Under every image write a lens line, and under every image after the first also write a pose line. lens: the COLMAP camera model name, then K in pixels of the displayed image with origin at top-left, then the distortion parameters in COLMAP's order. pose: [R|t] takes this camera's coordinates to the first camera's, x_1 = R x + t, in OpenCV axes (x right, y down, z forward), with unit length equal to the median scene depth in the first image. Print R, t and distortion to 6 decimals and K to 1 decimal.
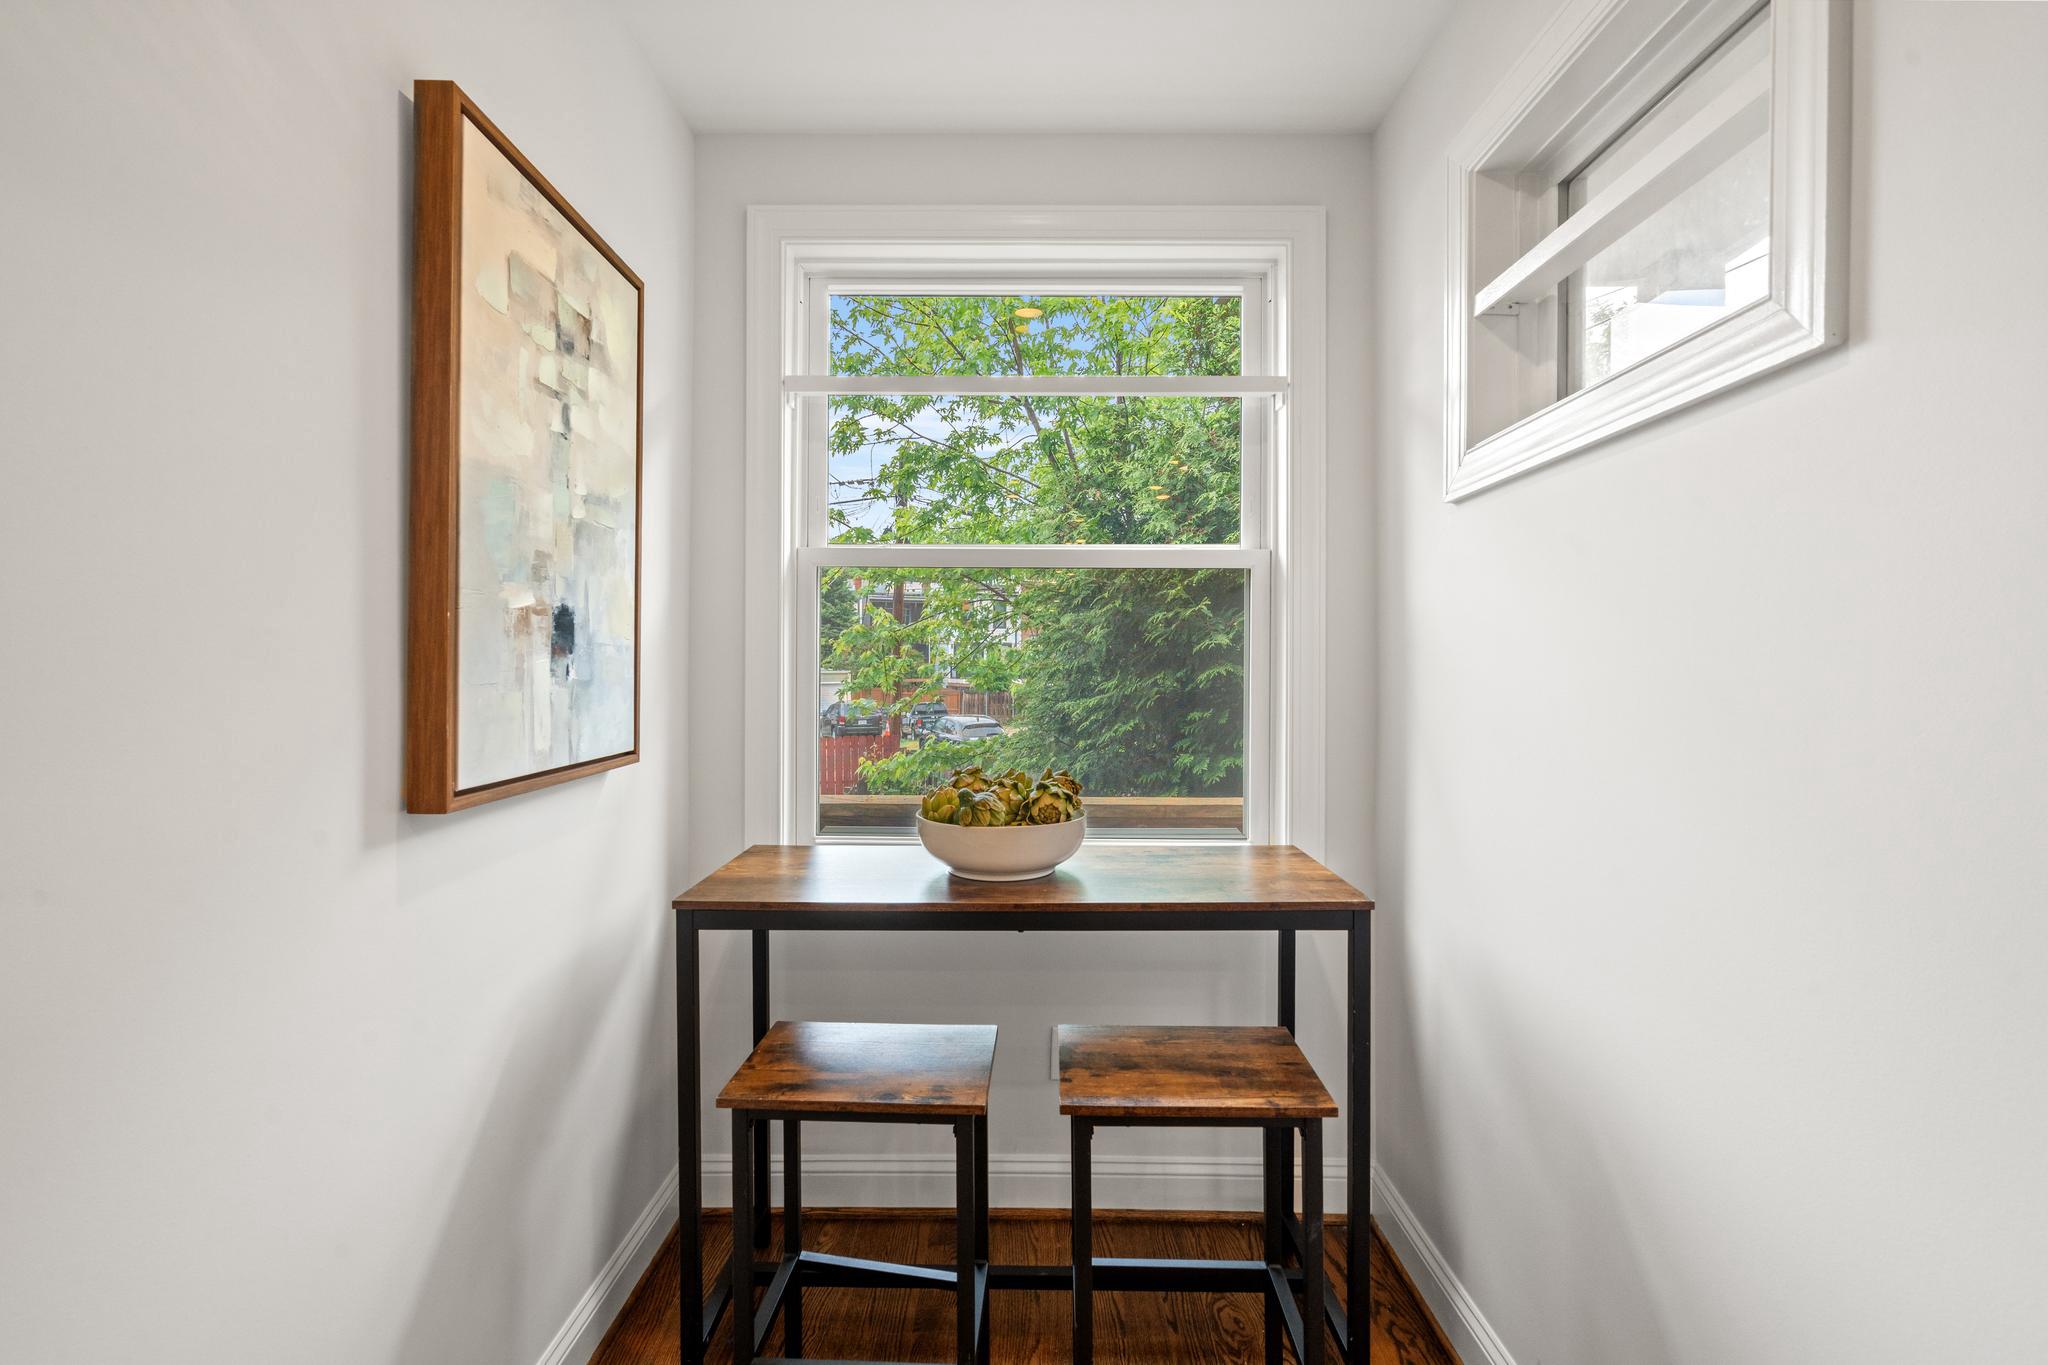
lens RADIAL K [[949.8, 0, 1008.0], [0, 949.8, 659.4], [0, 0, 1]] dist [-0.001801, 0.000177]
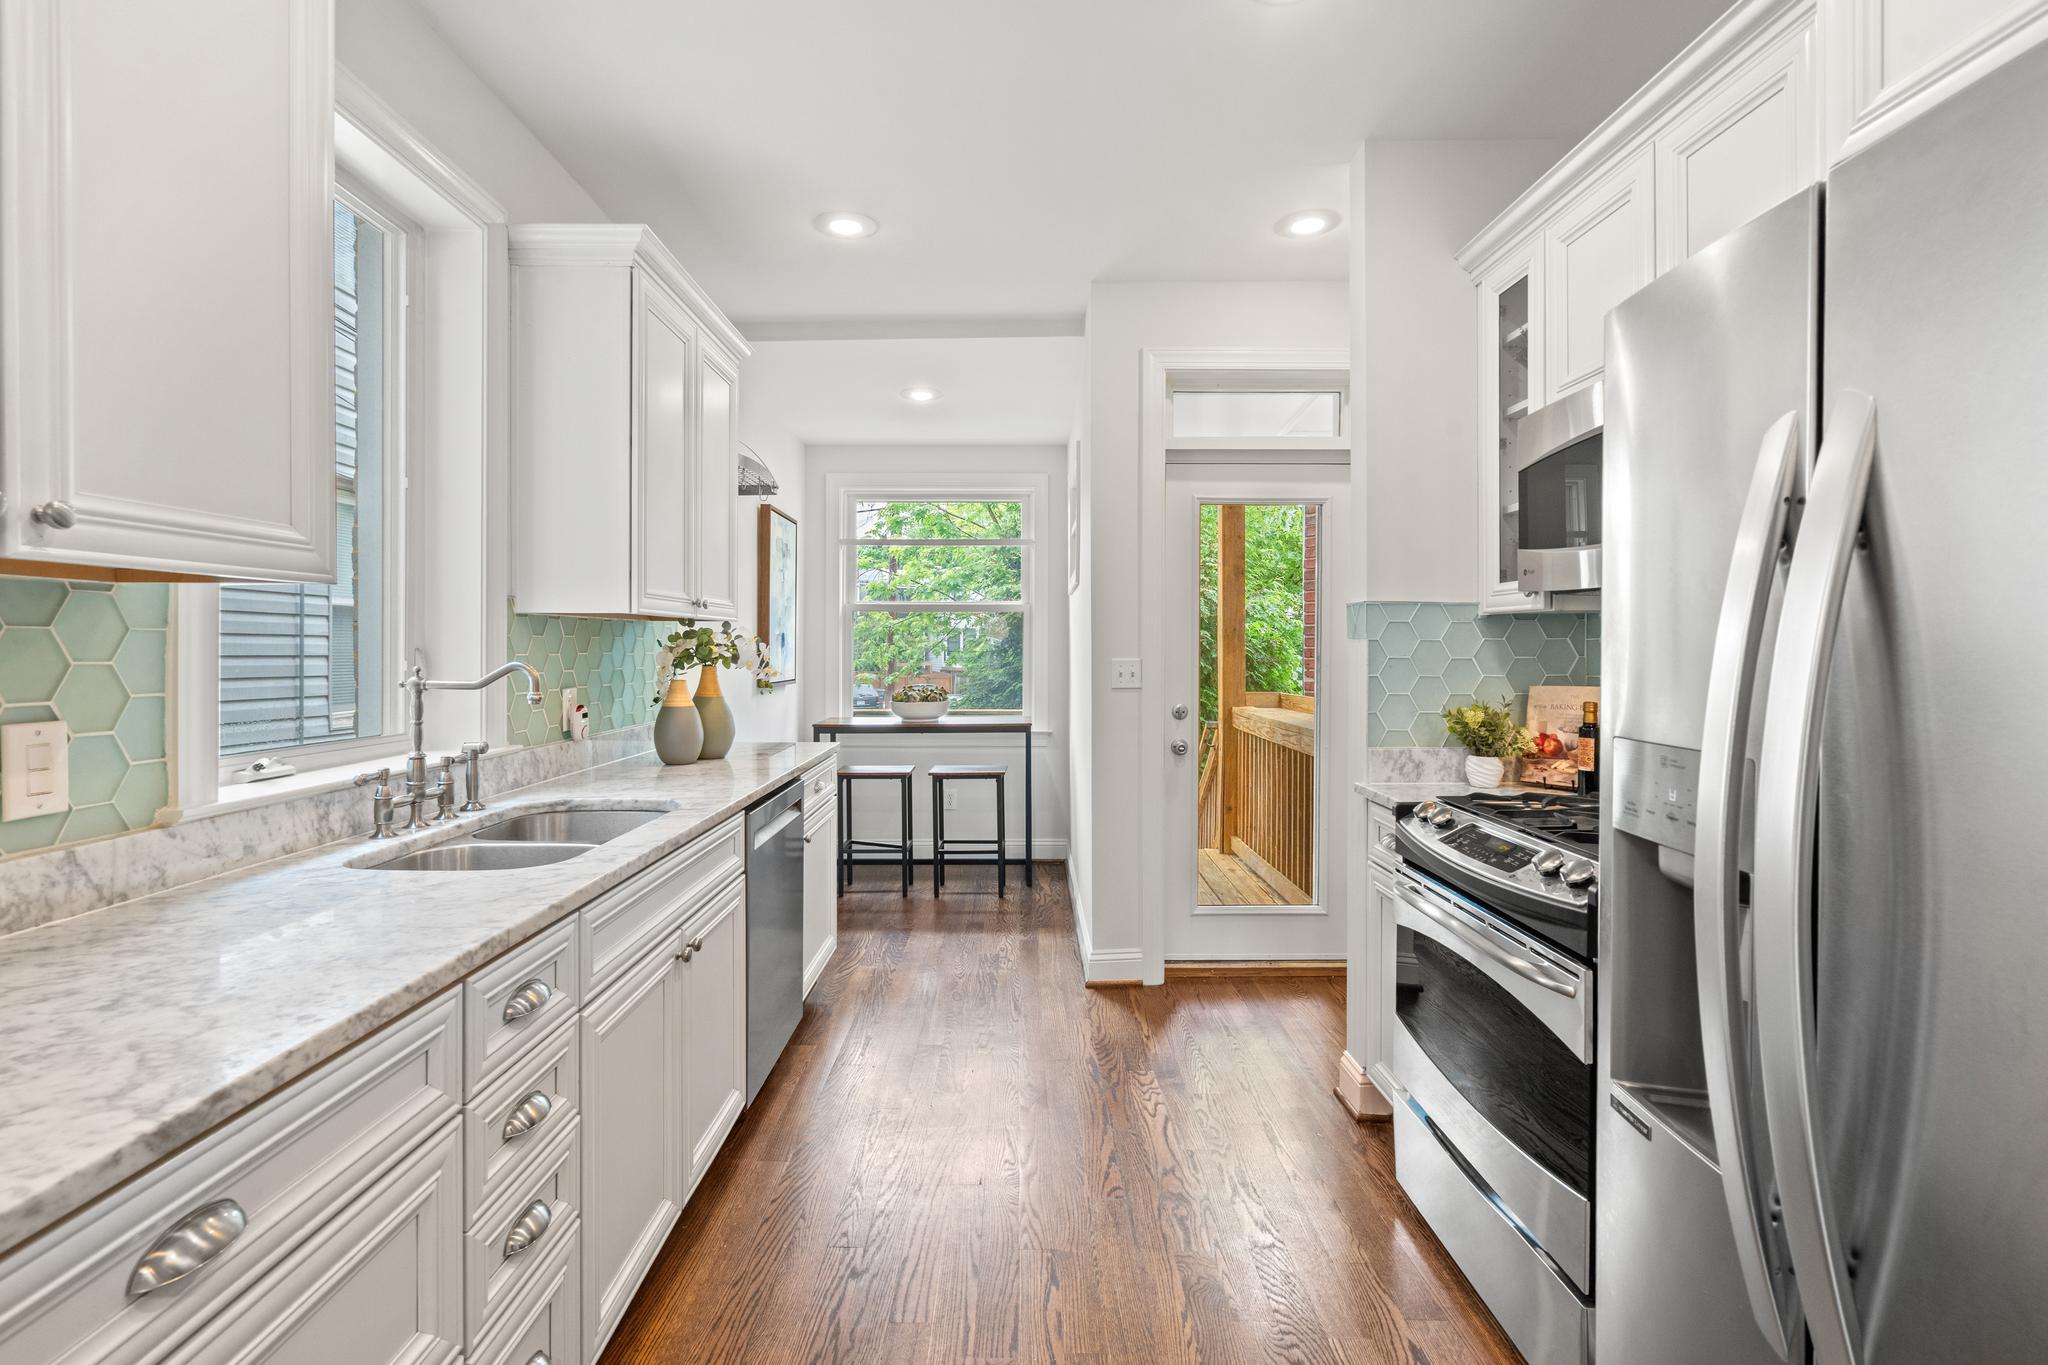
lens RADIAL K [[949.8, 0, 1008.0], [0, 949.8, 659.4], [0, 0, 1]] dist [-0.001801, 0.000177]
pose [[0.999995, -0.003157, -0.000107, 0.220942], [0.003159, 0.999848, 0.017164, -0.011407], [0.000052, -0.017165, 0.999853, -1.598726]]
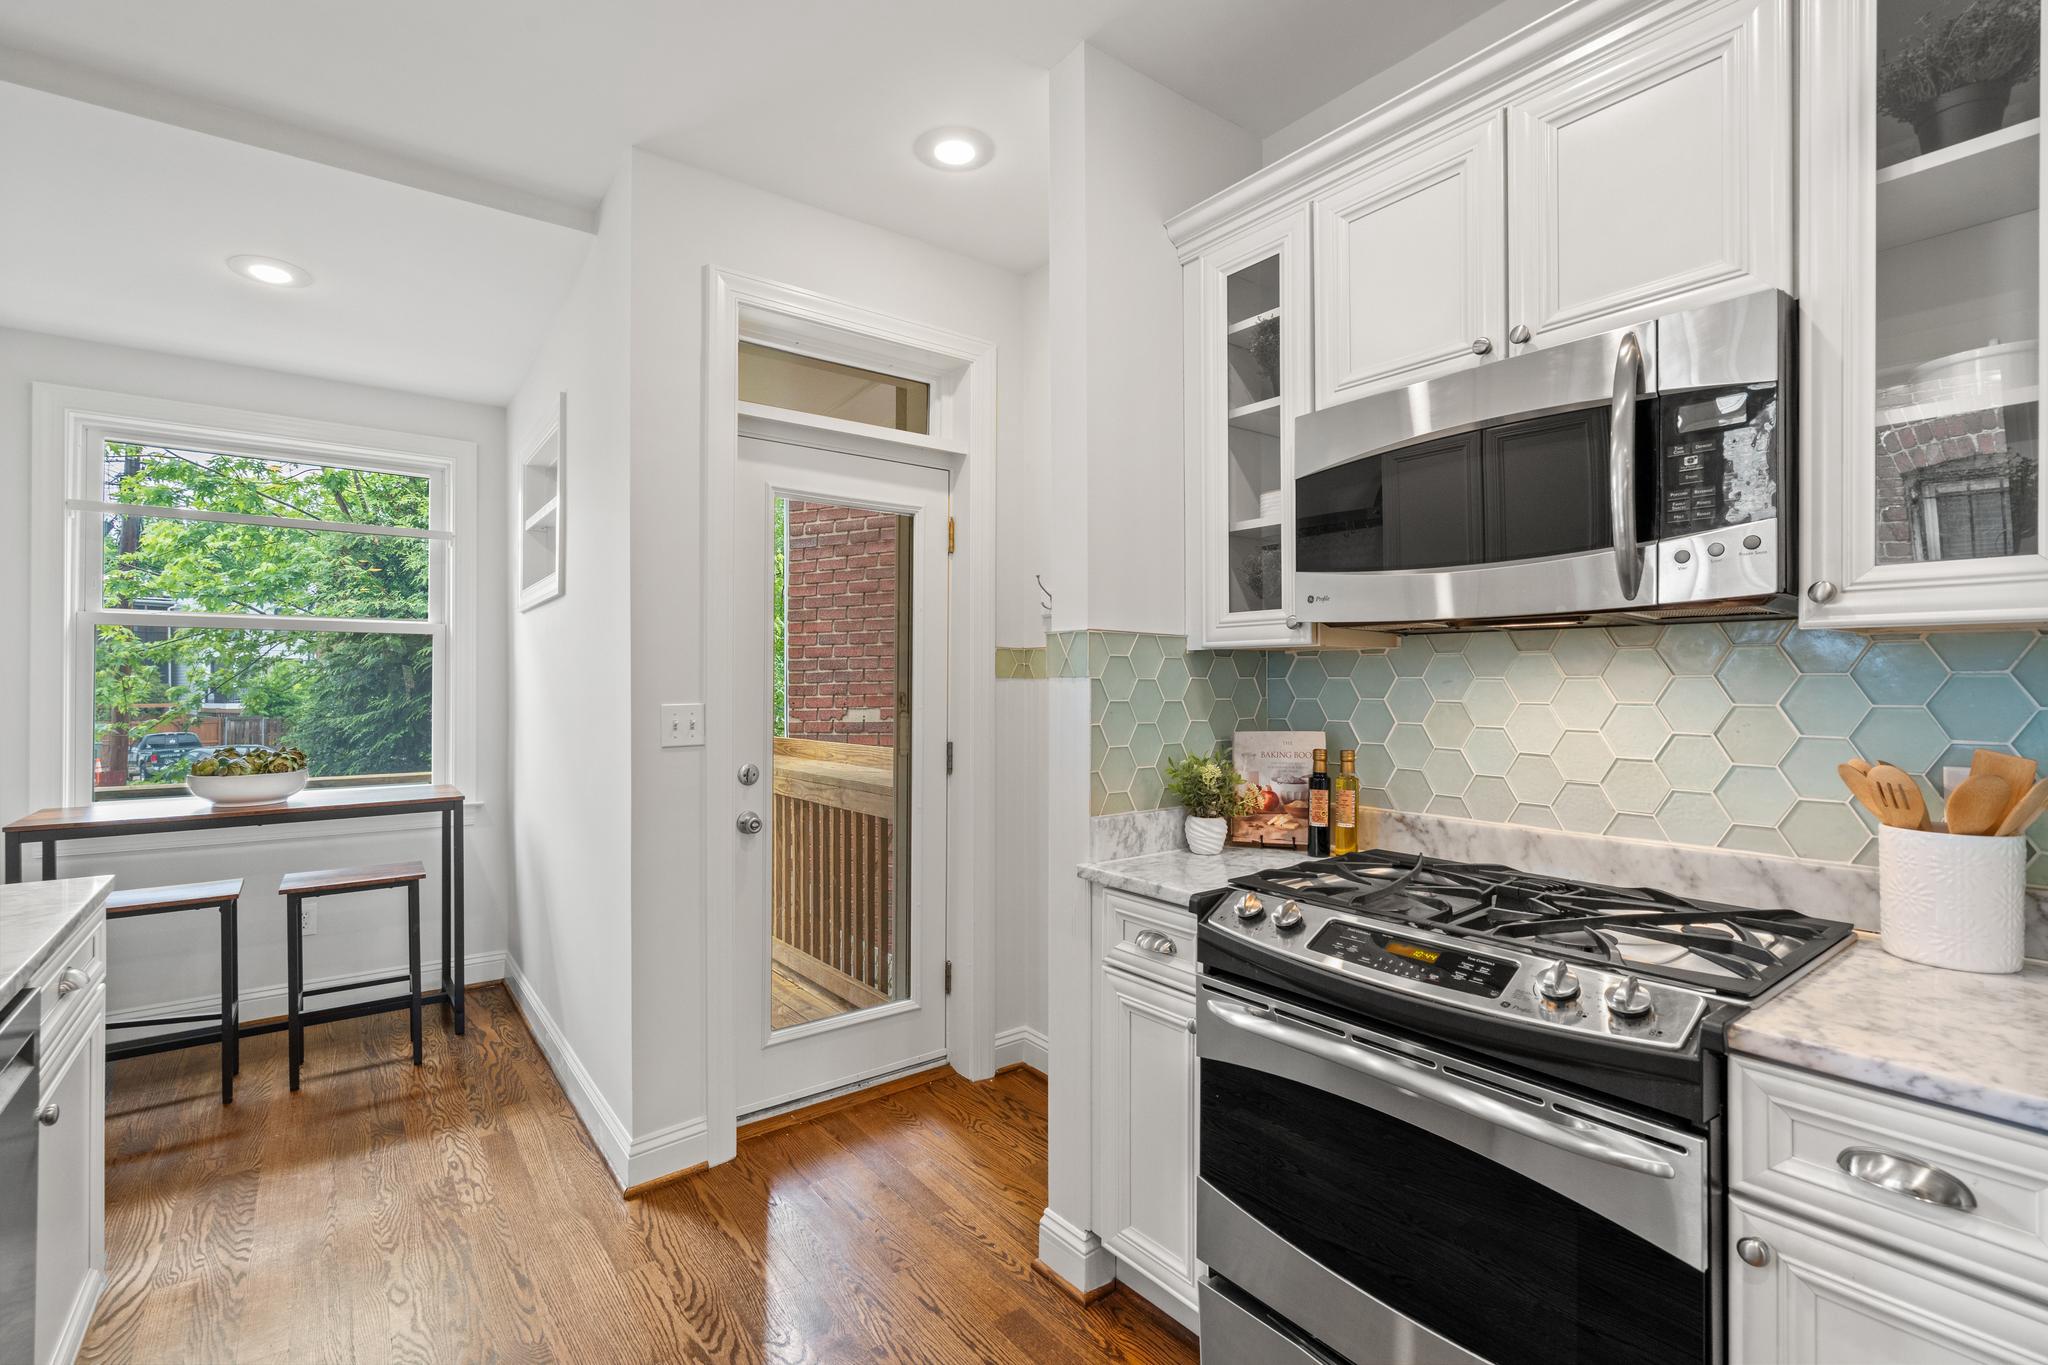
lens RADIAL K [[929.1, 0, 1009.5], [0, 929.1, 679.6], [0, 0, 1]] dist [0.000737, 0.000372]
pose [[0.794350, -0.001937, 0.607457, 0.056834], [0.000159, 0.999996, 0.002980, -0.016164], [-0.607460, -0.002270, 0.794347, -1.082022]]
